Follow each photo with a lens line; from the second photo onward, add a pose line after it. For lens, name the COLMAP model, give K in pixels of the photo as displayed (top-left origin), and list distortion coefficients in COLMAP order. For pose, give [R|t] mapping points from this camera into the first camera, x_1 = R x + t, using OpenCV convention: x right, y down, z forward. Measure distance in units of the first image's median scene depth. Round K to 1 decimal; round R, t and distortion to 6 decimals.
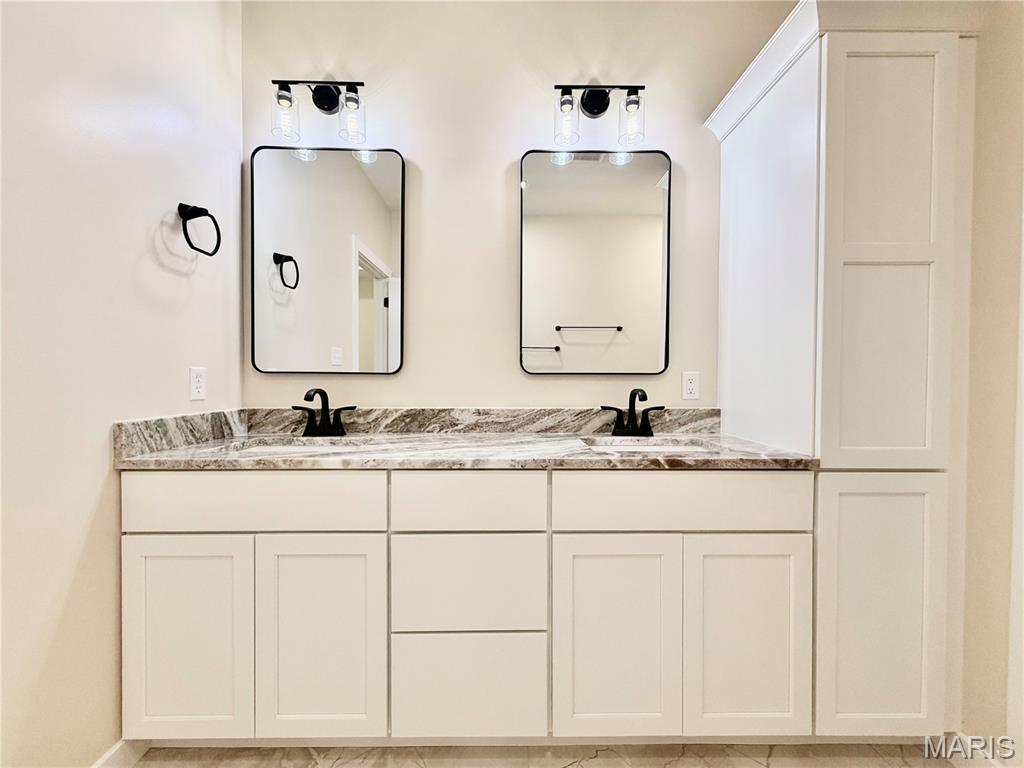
lens RADIAL K [[407.8, 0, 507.4], [0, 407.8, 383.1], [0, 0, 1]] dist [-0.000742, 0.000961]
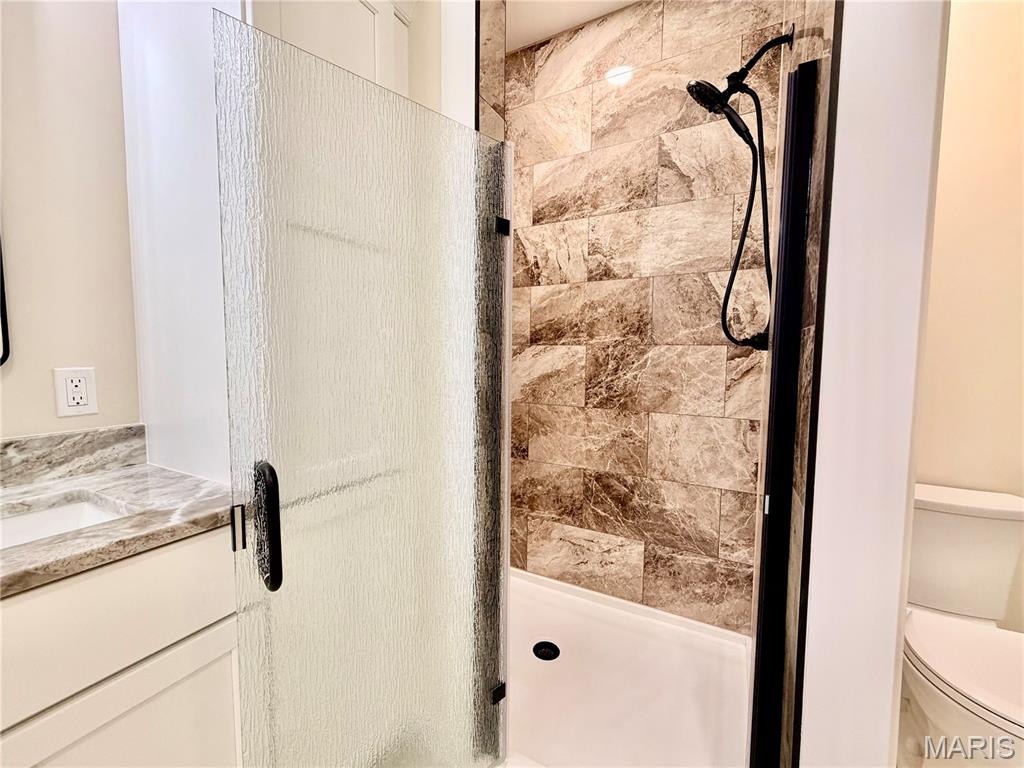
lens RADIAL K [[407.8, 0, 512.1], [0, 407.8, 388.4], [0, 0, 1]] dist [-0.000742, 0.000961]
pose [[0.480318, -0.067213, 0.874516, 0.248128], [0.010953, 0.997441, 0.070644, -0.031751], [-0.877026, -0.024353, 0.479825, 0.200003]]
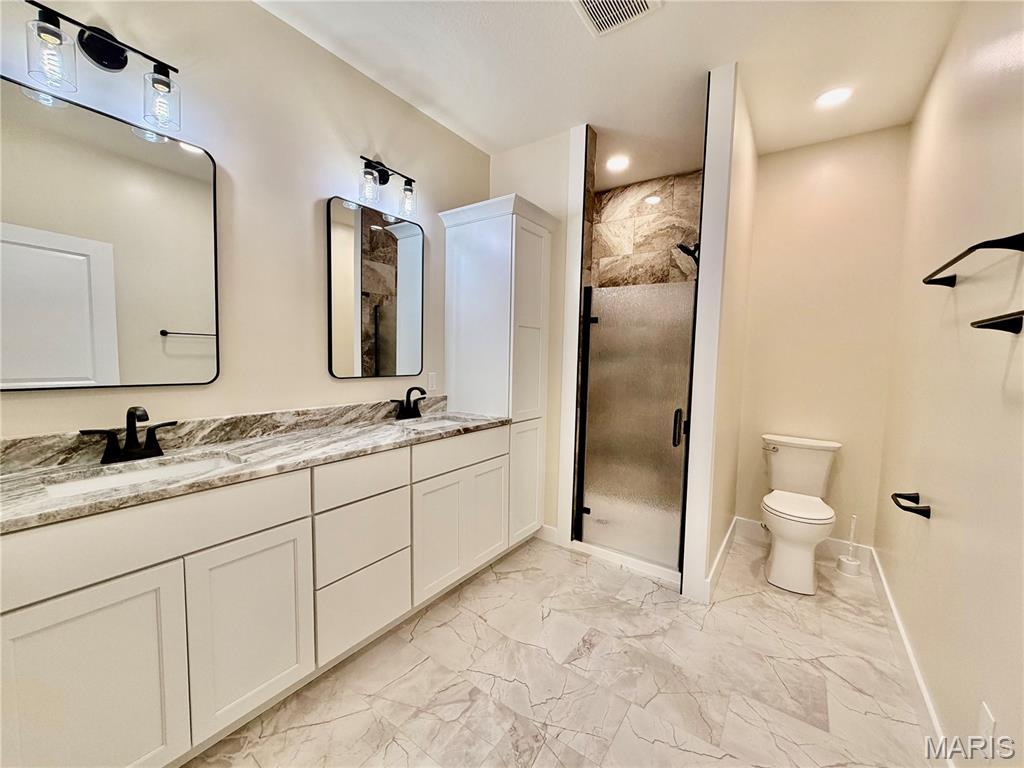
lens RADIAL K [[407.8, 0, 502.1], [0, 407.8, 385.1], [0, 0, 1]] dist [-0.000742, 0.000961]
pose [[0.602538, -0.052000, 0.796394, -0.637827], [0.000416, 0.997895, 0.064842, -0.083323], [-0.798090, -0.038739, 0.601292, -0.151248]]
